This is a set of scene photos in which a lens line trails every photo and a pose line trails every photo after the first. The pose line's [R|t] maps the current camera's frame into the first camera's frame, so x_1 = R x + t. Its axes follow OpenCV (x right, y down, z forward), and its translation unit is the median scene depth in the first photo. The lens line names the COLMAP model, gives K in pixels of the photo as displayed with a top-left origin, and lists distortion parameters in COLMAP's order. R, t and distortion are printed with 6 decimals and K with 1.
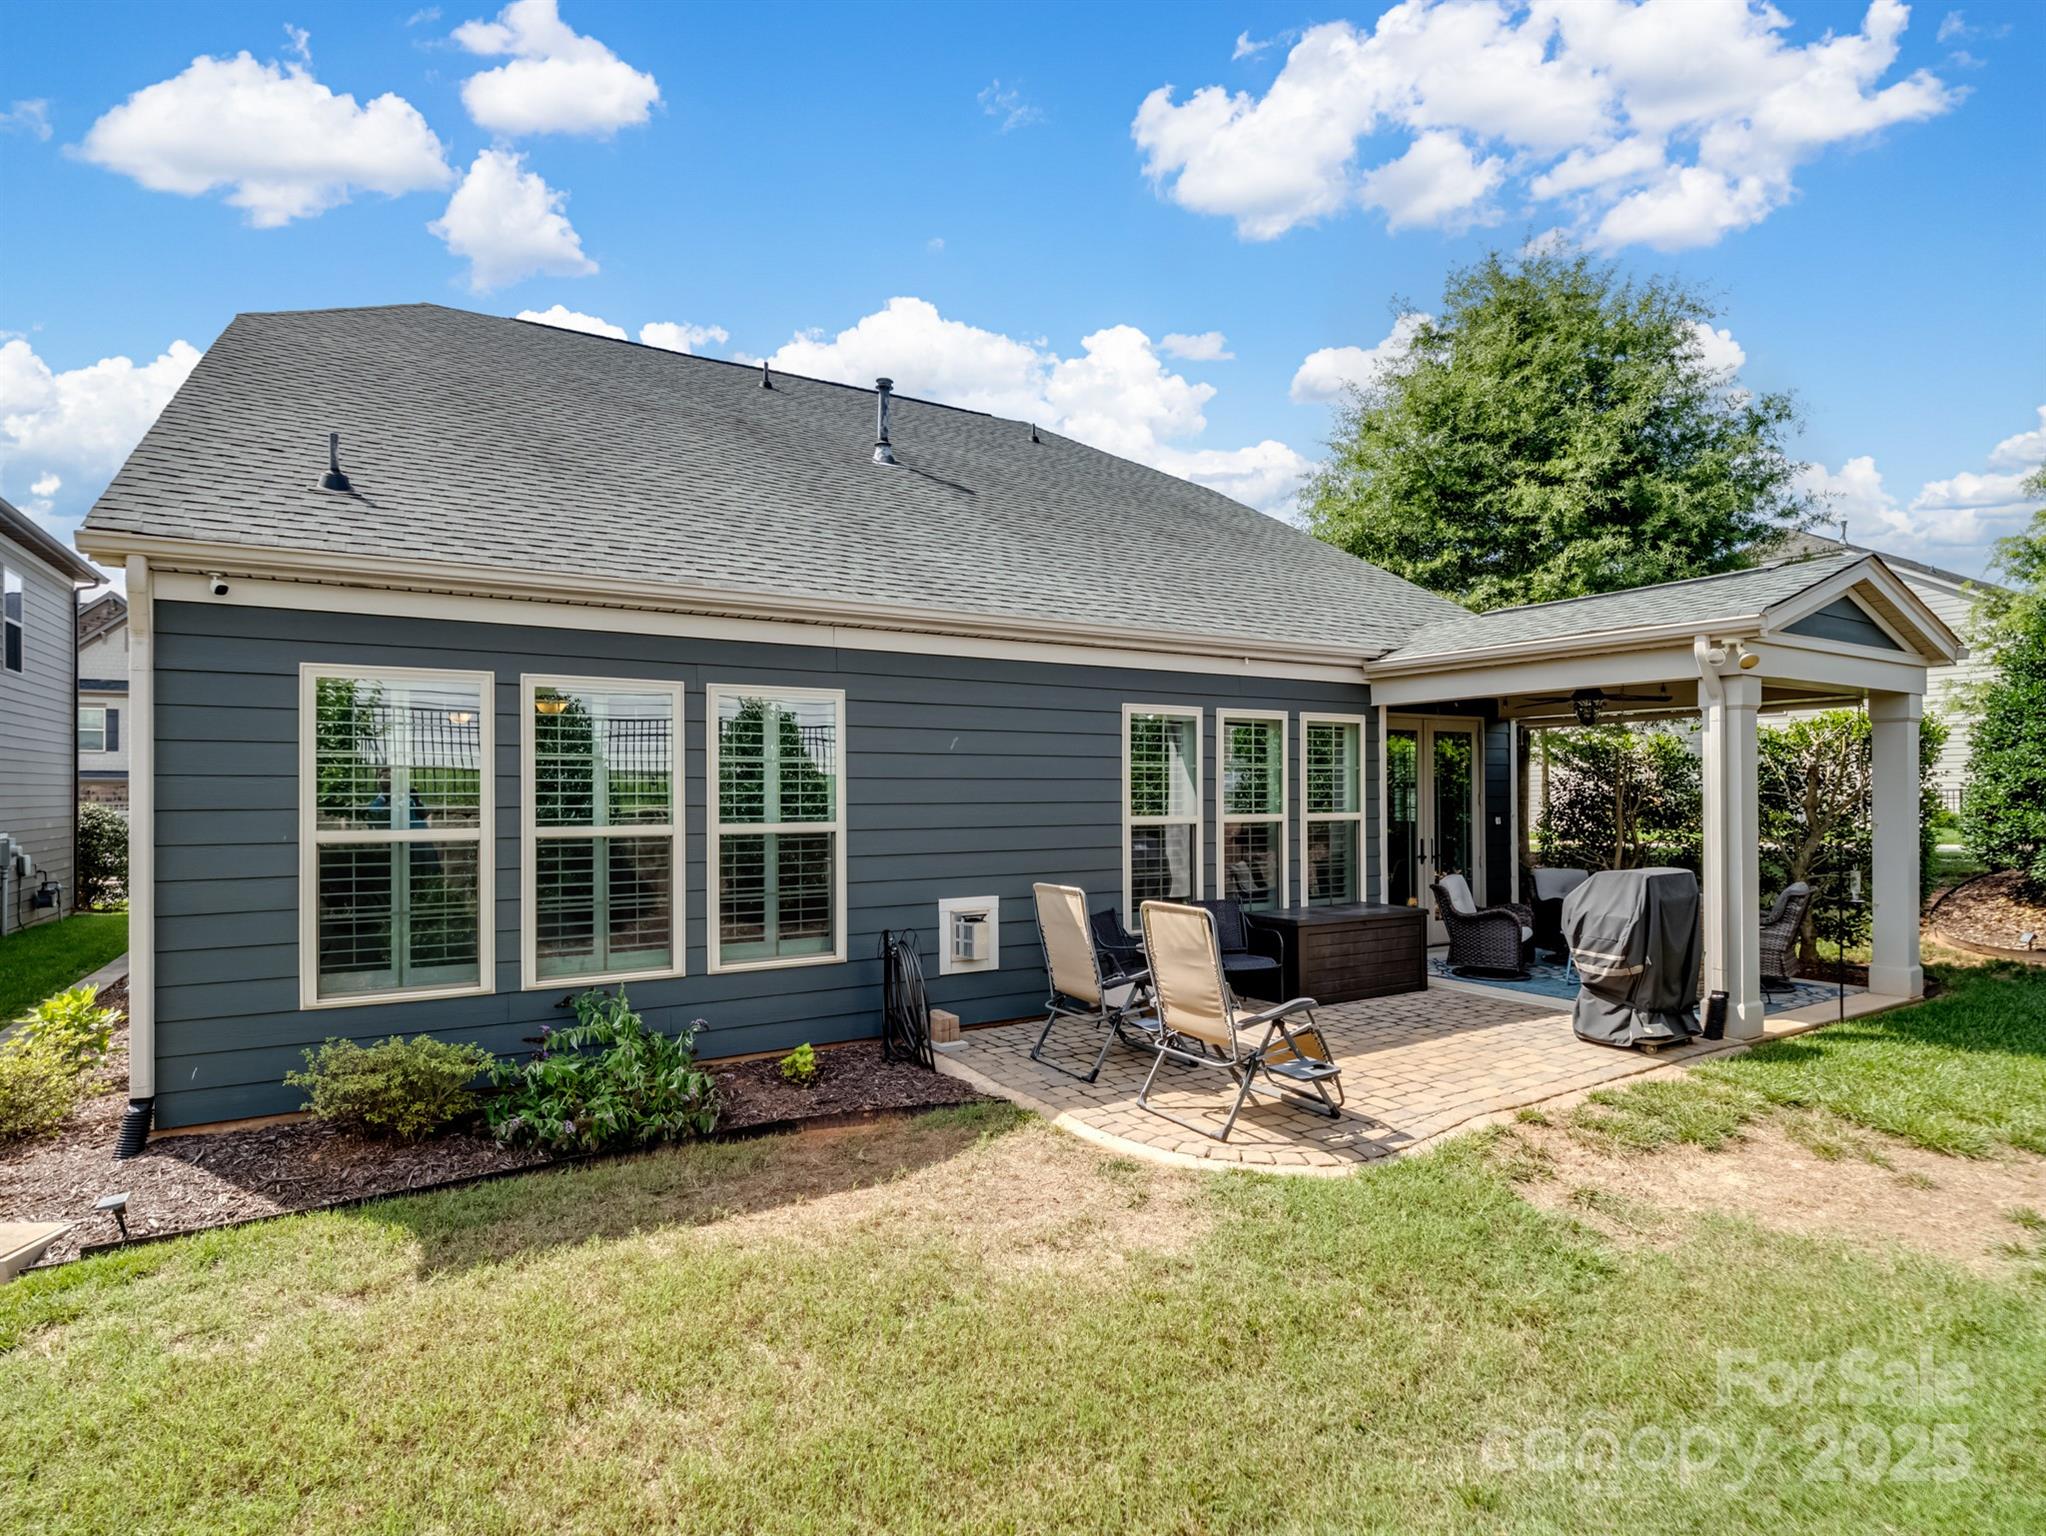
lens RADIAL K [[1031.8, 0, 1013.0], [0, 1031.8, 782.5], [0, 0, 1]] dist [-0.003493, 0.000480]
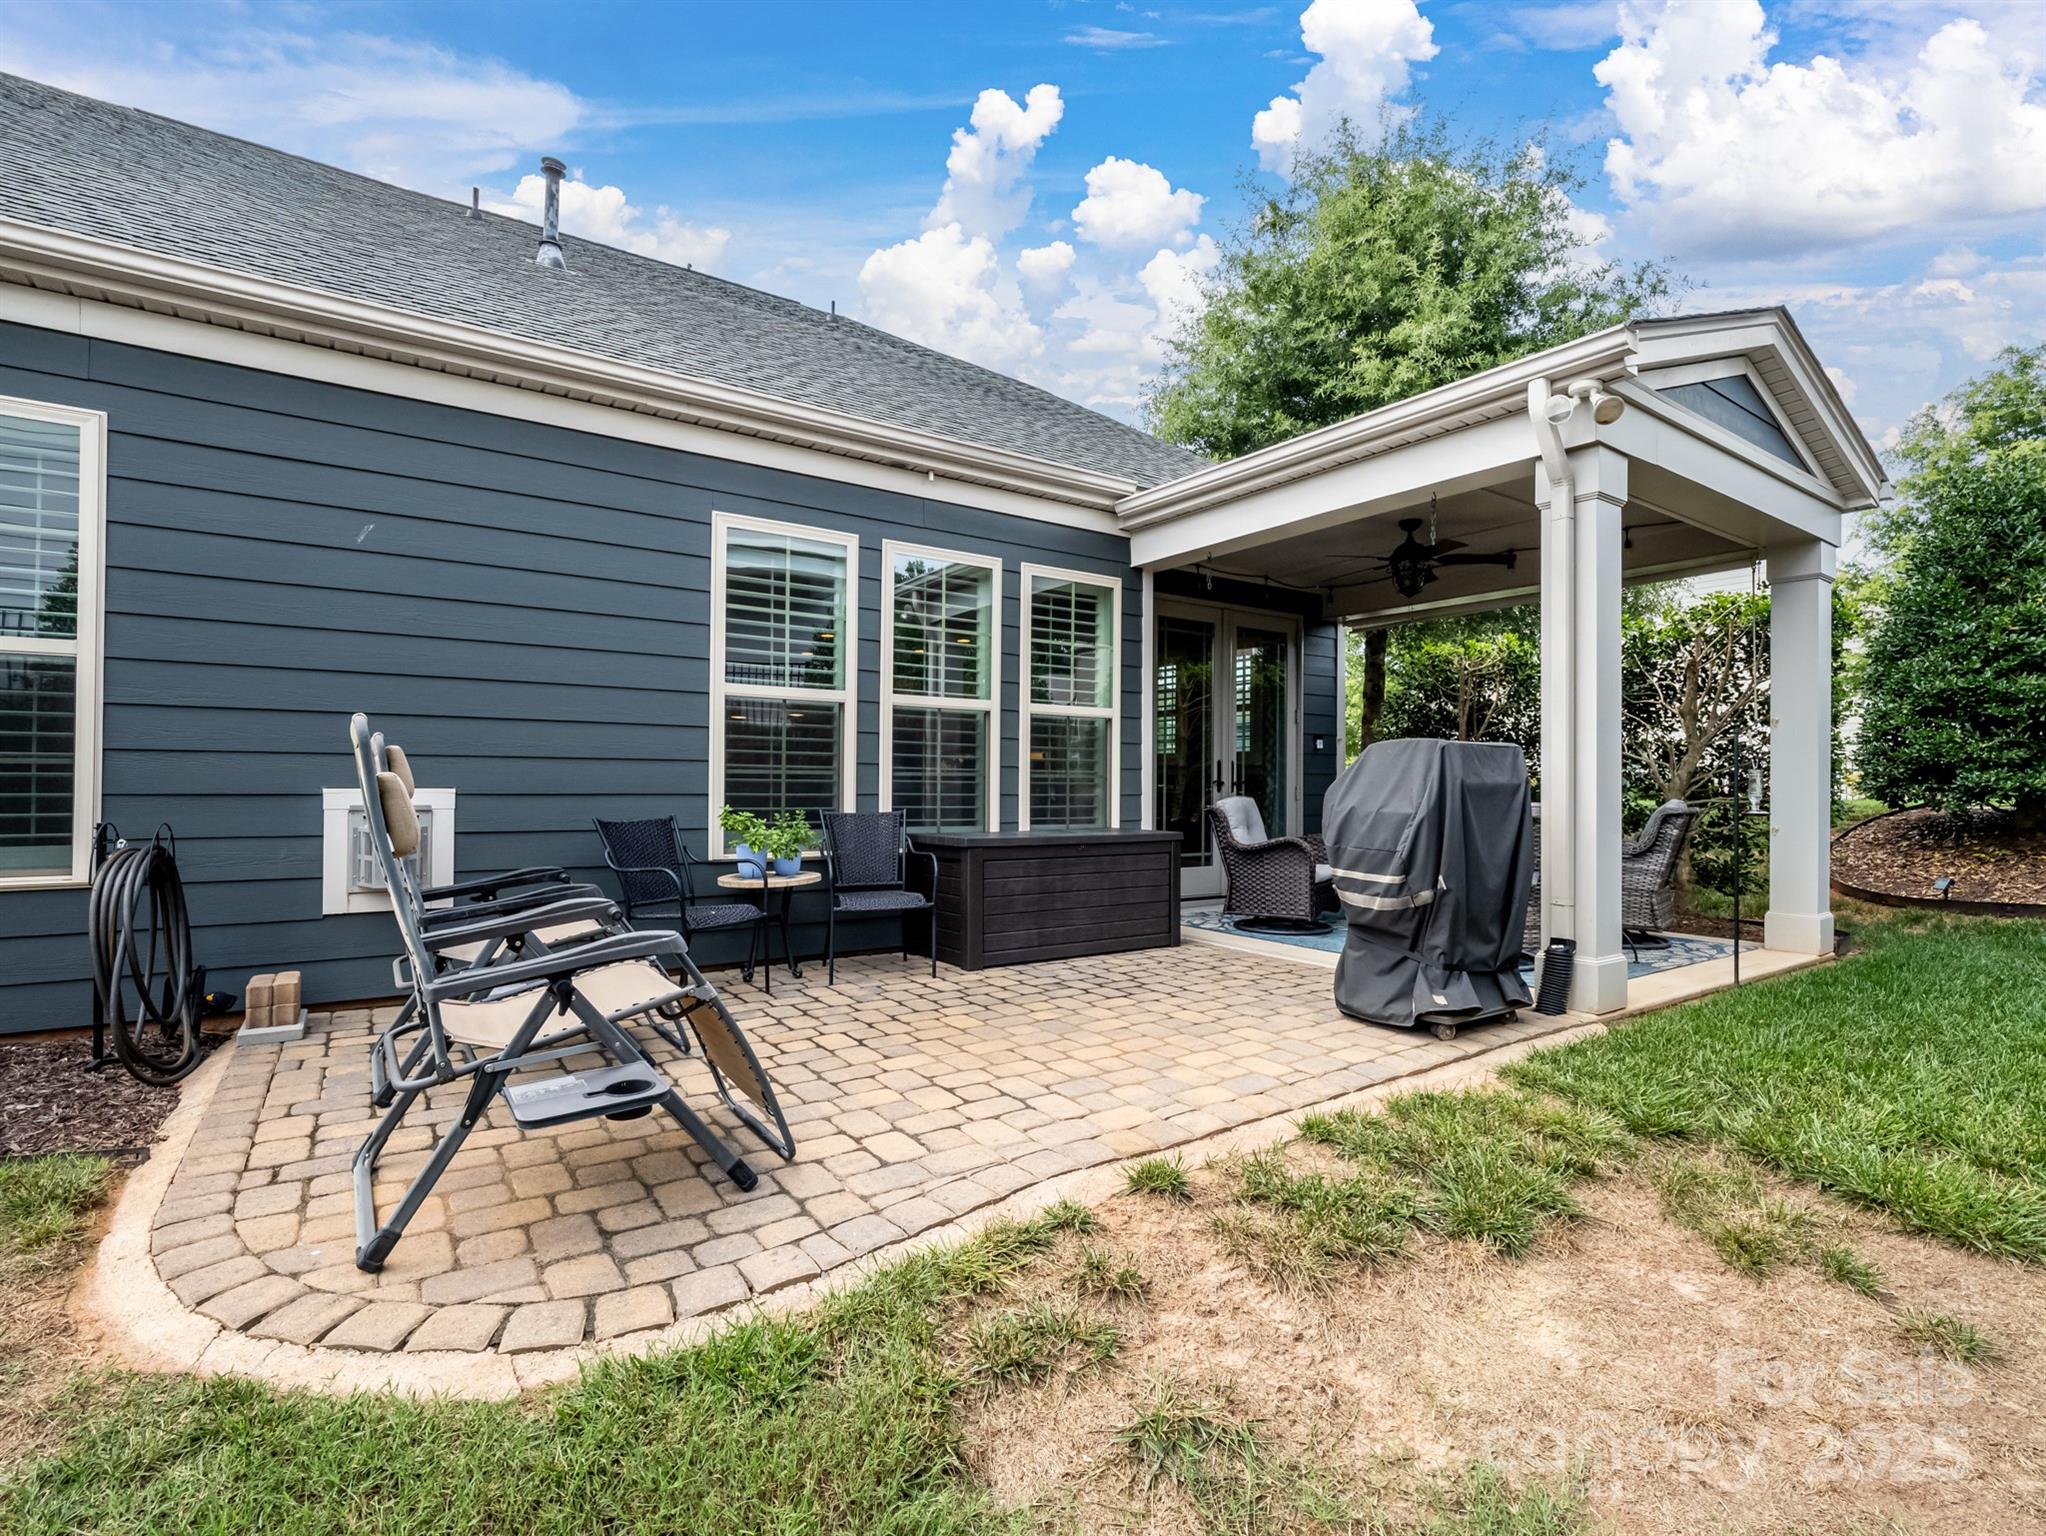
lens RADIAL K [[972.4, 0, 1033.2], [0, 972.4, 763.5], [0, 0, 1]] dist [0.002219, -0.001174]
pose [[0.996984, 0.014152, 0.076307, 0.328415], [-0.013497, 0.999868, -0.009090, 0.109470], [-0.076425, 0.008032, 0.997043, 0.444230]]
